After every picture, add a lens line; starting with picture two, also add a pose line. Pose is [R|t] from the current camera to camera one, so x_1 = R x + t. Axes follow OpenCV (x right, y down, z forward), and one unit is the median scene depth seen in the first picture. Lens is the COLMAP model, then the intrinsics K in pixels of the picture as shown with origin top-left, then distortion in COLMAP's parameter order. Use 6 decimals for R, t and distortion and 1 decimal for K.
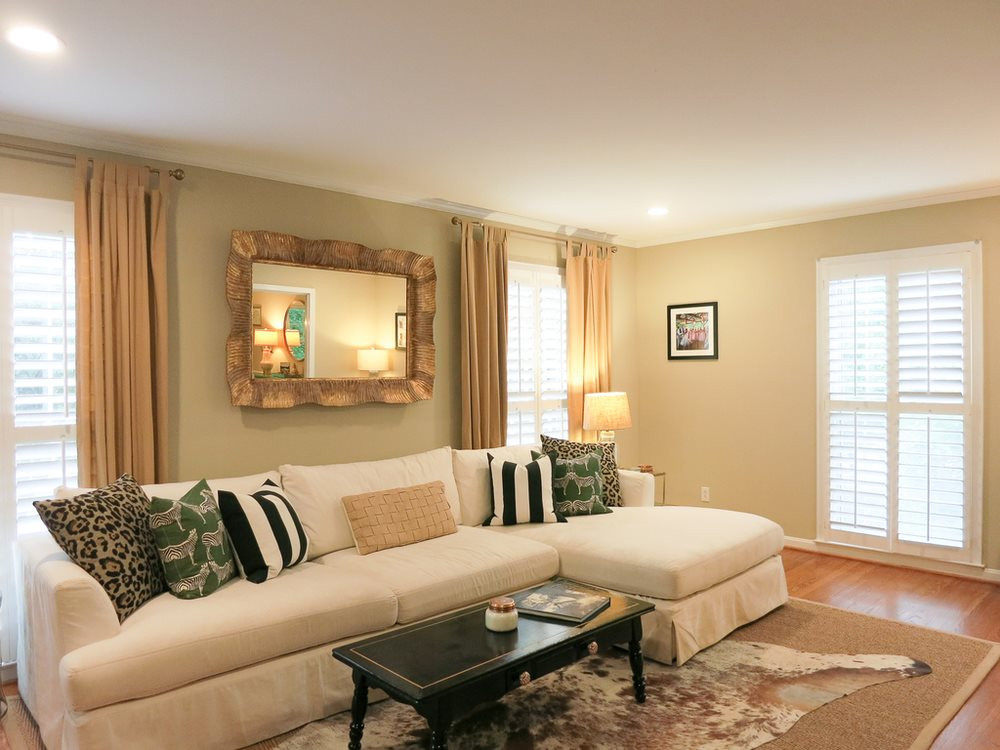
lens RADIAL K [[721.5, 0, 498.0], [0, 721.5, 375.8], [0, 0, 1]] dist [-0.033995, -0.004639]
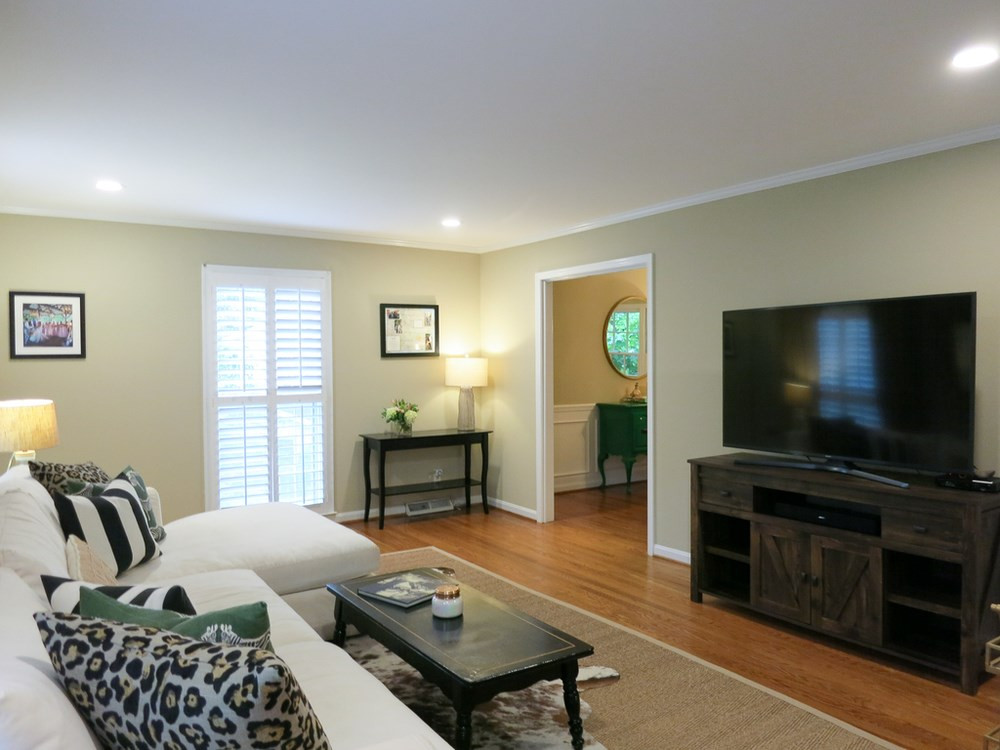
lens RADIAL K [[721.5, 0, 498.0], [0, 721.5, 375.8], [0, 0, 1]] dist [-0.033995, -0.004639]
pose [[0.170606, -0.014125, 0.985238, -0.592388], [0.018005, 0.999775, 0.011216, -0.003104], [-0.985175, 0.015825, 0.170822, 0.438848]]
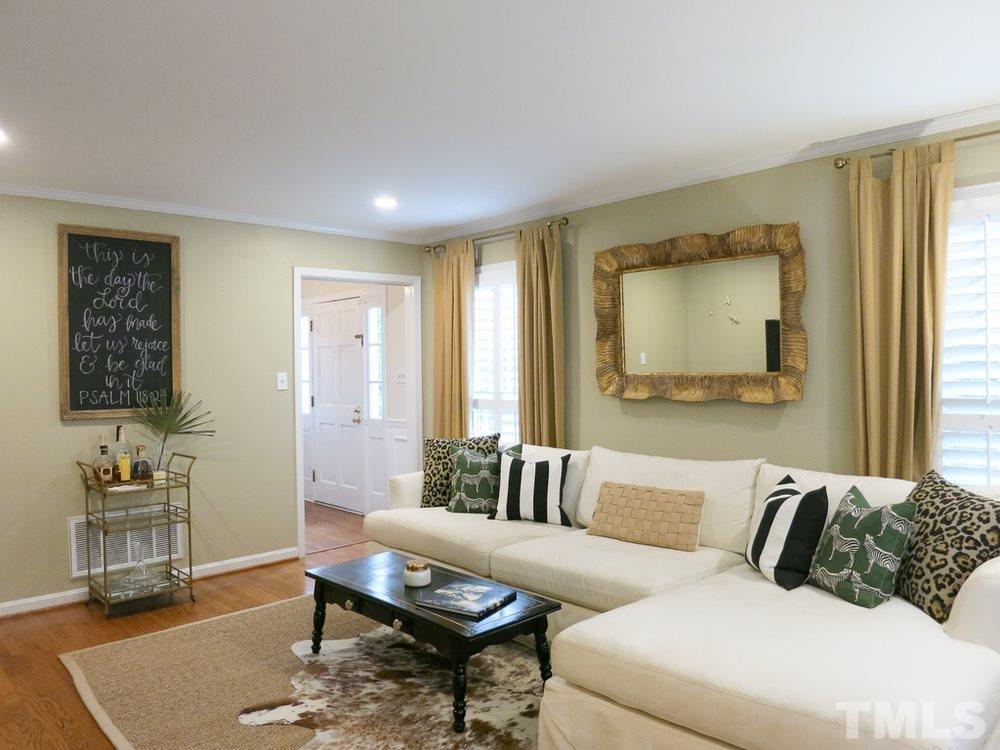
lens RADIAL K [[721.5, 0, 498.0], [0, 721.5, 375.8], [0, 0, 1]] dist [-0.033995, -0.004639]
pose [[-0.007621, 0.014999, -0.999858, 0.706451], [0.003408, 0.999882, 0.014973, -0.008258], [0.999965, -0.003294, -0.007672, 0.674992]]
